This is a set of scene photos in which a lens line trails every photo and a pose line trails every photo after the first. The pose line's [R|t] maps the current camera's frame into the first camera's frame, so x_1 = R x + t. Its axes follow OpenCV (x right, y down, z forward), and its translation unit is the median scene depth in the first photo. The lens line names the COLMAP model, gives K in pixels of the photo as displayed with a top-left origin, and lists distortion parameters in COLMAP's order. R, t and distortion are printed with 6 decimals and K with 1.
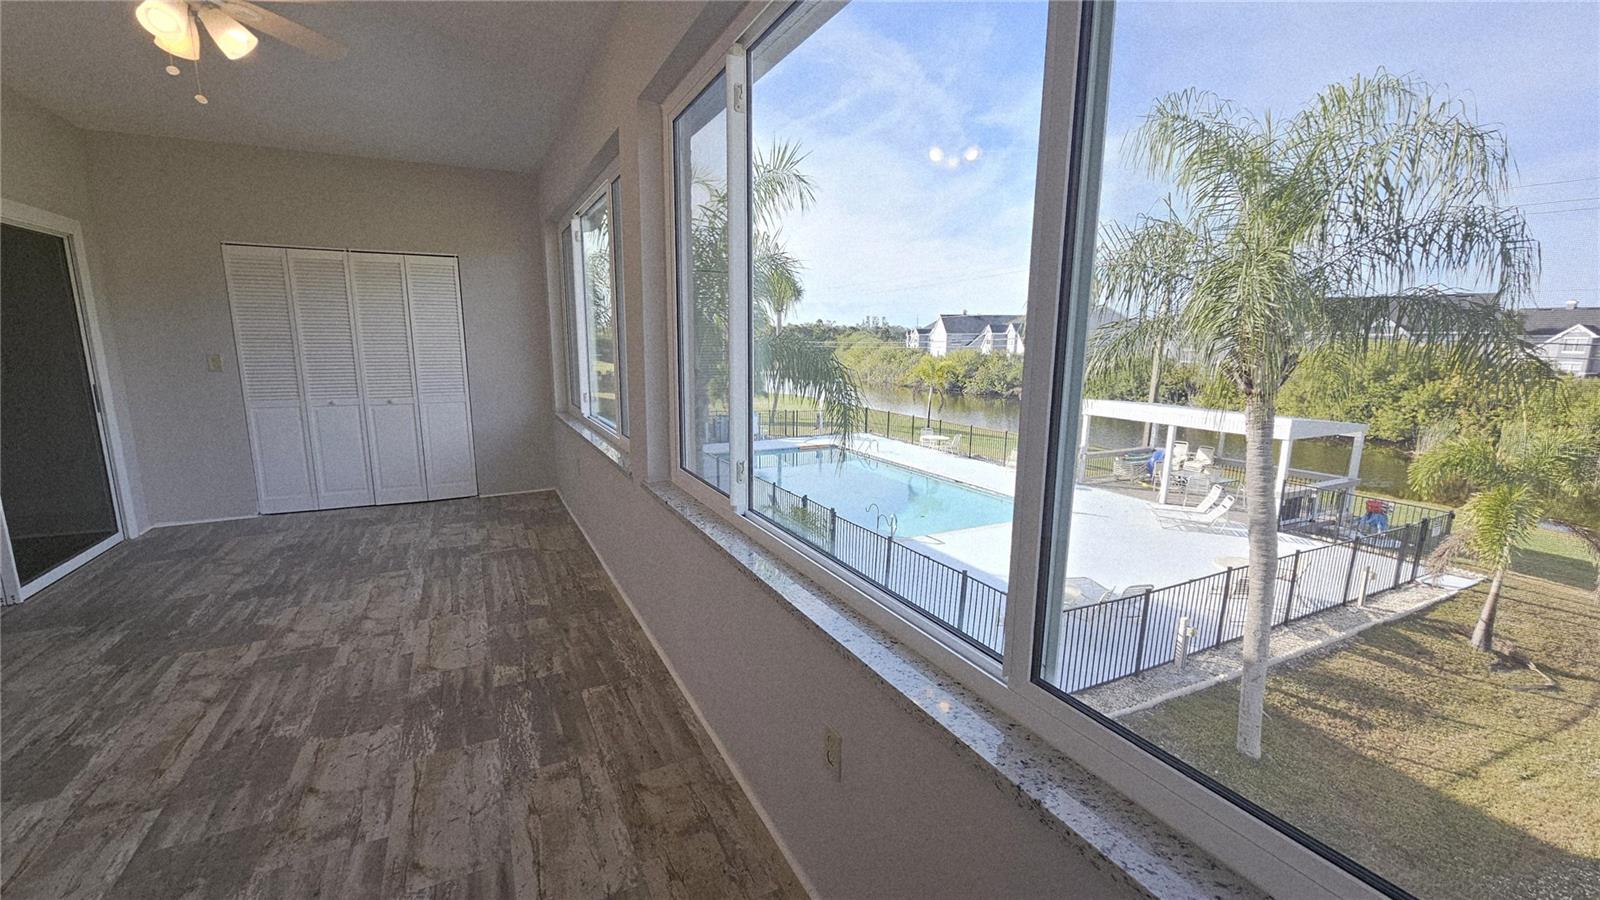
lens RADIAL K [[655.6, 0, 798.1], [0, 655.6, 461.9], [0, 0, 1]] dist [-0.002980, 0.000307]
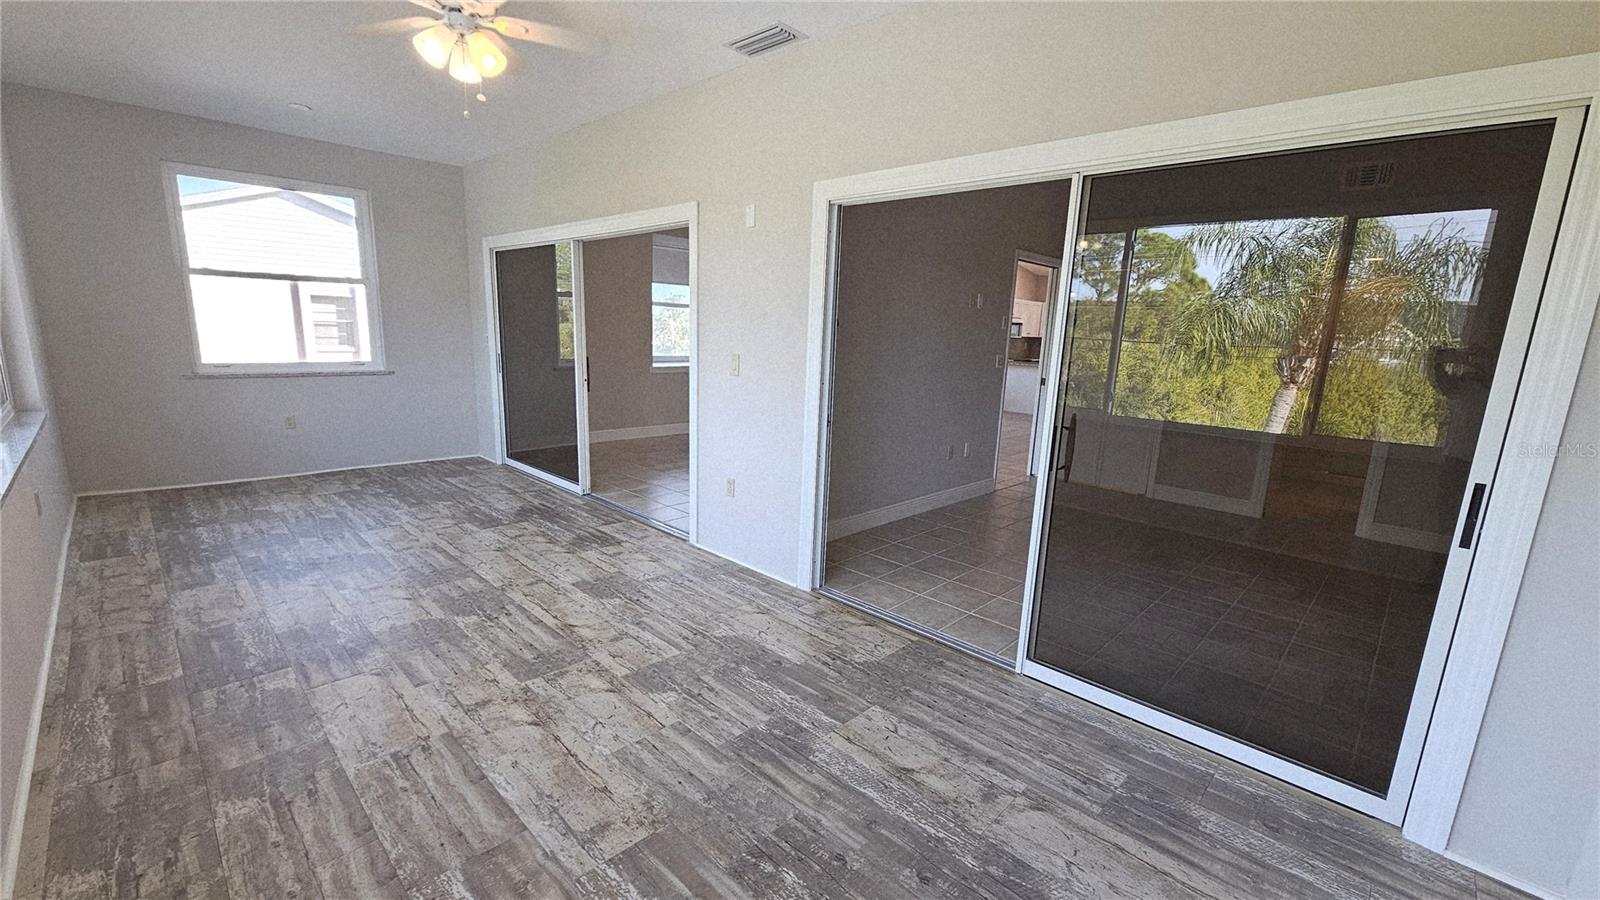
lens RADIAL K [[655.6, 0, 798.1], [0, 655.6, 461.9], [0, 0, 1]] dist [-0.002980, 0.000307]
pose [[-0.945243, 0.024124, -0.325474, -0.572030], [-0.103801, 0.923259, 0.369888, -0.253294], [0.309420, 0.383419, -0.870201, 1.295914]]
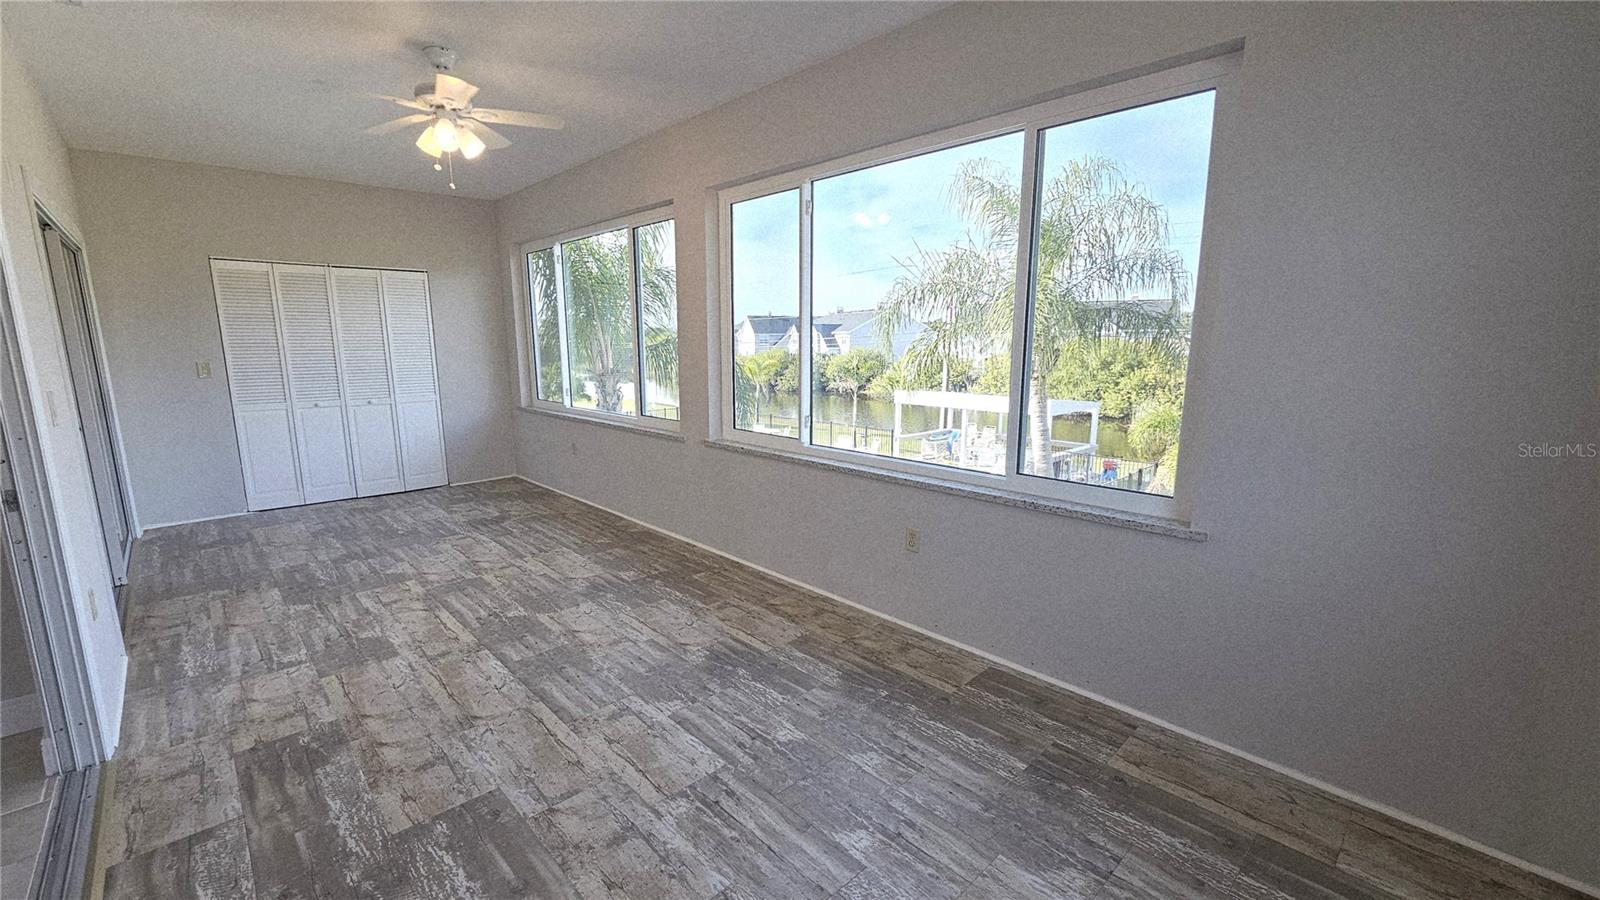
lens RADIAL K [[656.3, 0, 796.7], [0, 656.3, 461.1], [0, 0, 1]] dist [-0.005653, 0.000028]
pose [[0.958495, -0.060501, 0.278616, -0.326988], [0.061056, 0.998112, 0.006693, 0.057503], [-0.278495, 0.010596, 0.960379, -0.341213]]
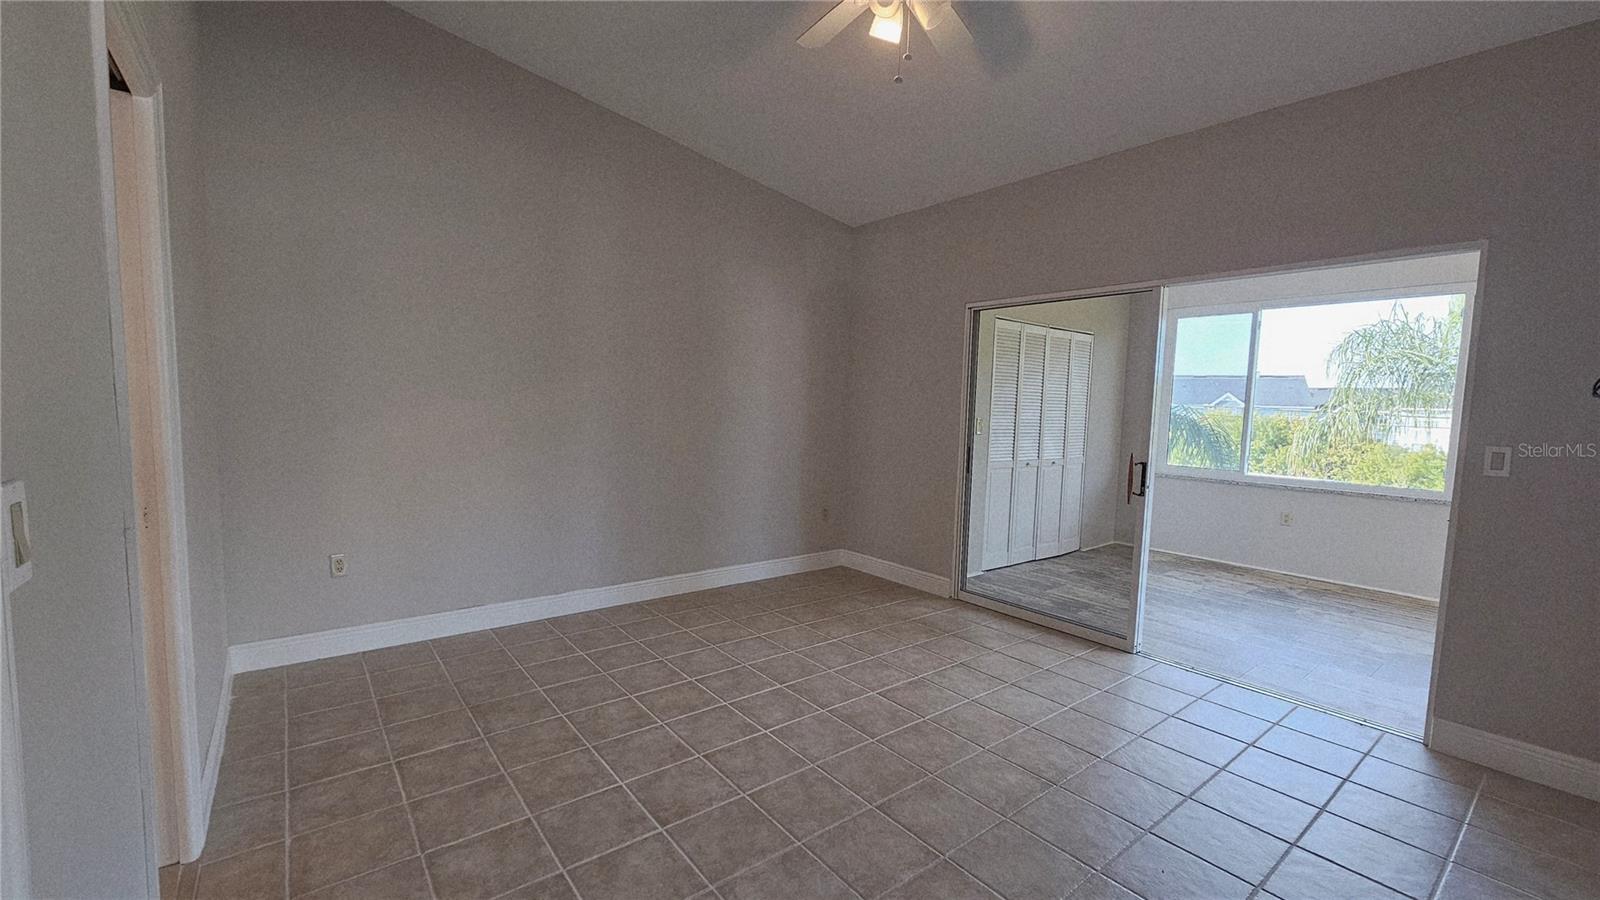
lens RADIAL K [[653.4, 0, 798.0], [0, 653.4, 461.7], [0, 0, 1]] dist [-0.001101, -0.000148]
pose [[0.980106, 0.001251, 0.198471, -1.655292], [0.017370, 0.995602, -0.092057, -0.001749], [-0.197714, 0.093673, 0.975774, 0.034025]]
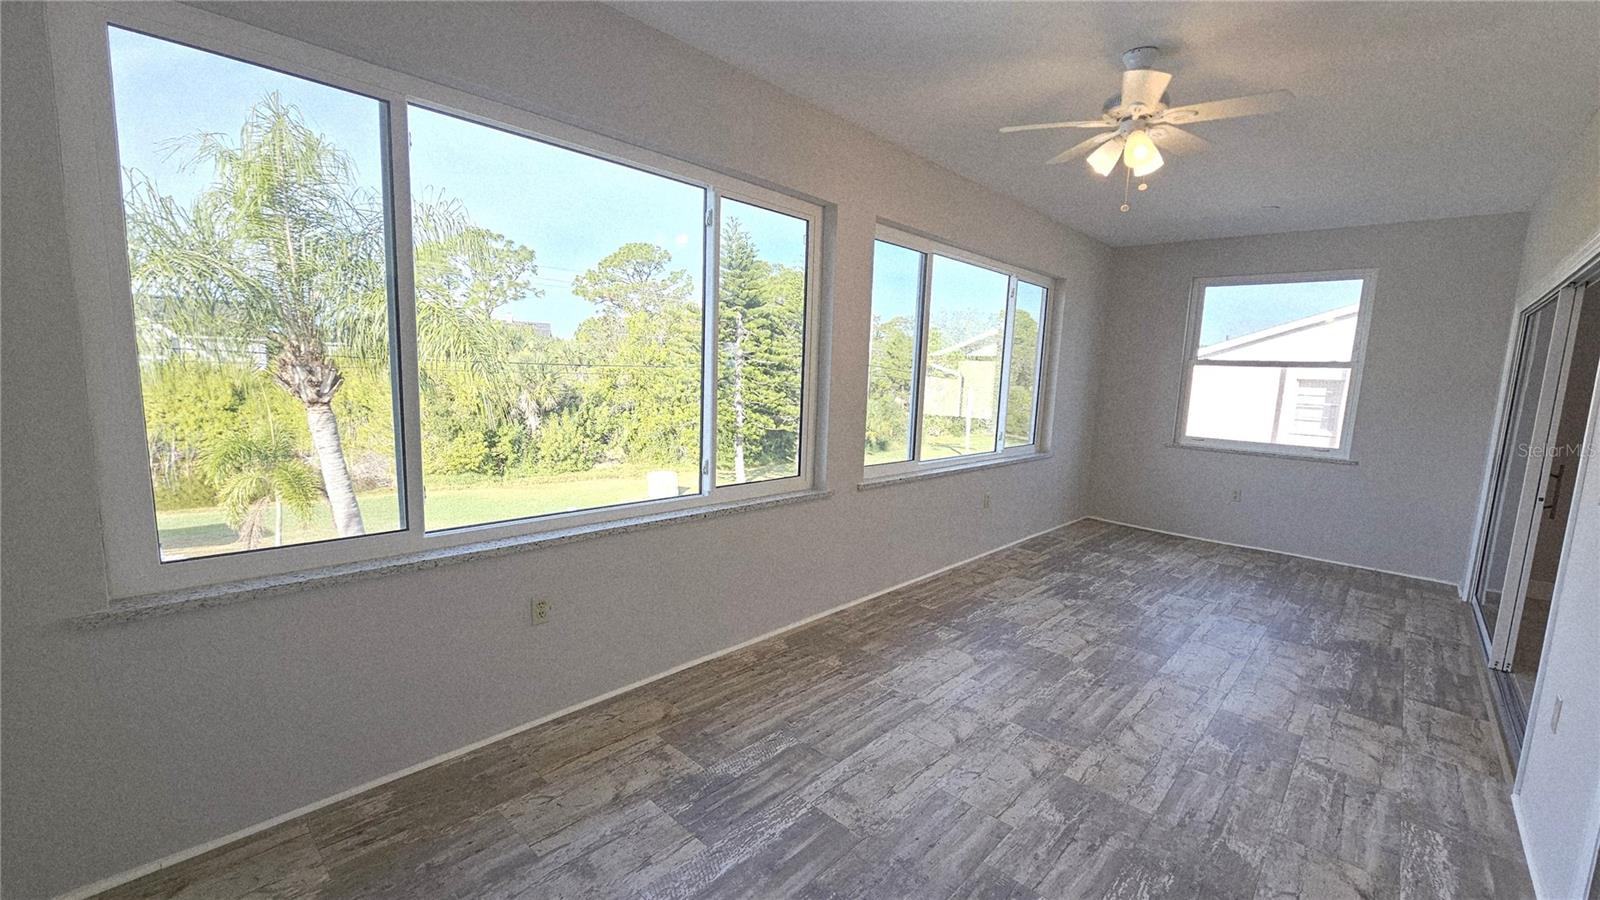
lens RADIAL K [[656.3, 0, 796.7], [0, 656.3, 461.1], [0, 0, 1]] dist [-0.005653, 0.000028]
pose [[-0.340197, -0.150473, 0.928237, -1.038481], [0.134438, 0.969192, 0.206383, -0.226363], [-0.930695, 0.195001, -0.309486, 1.107440]]
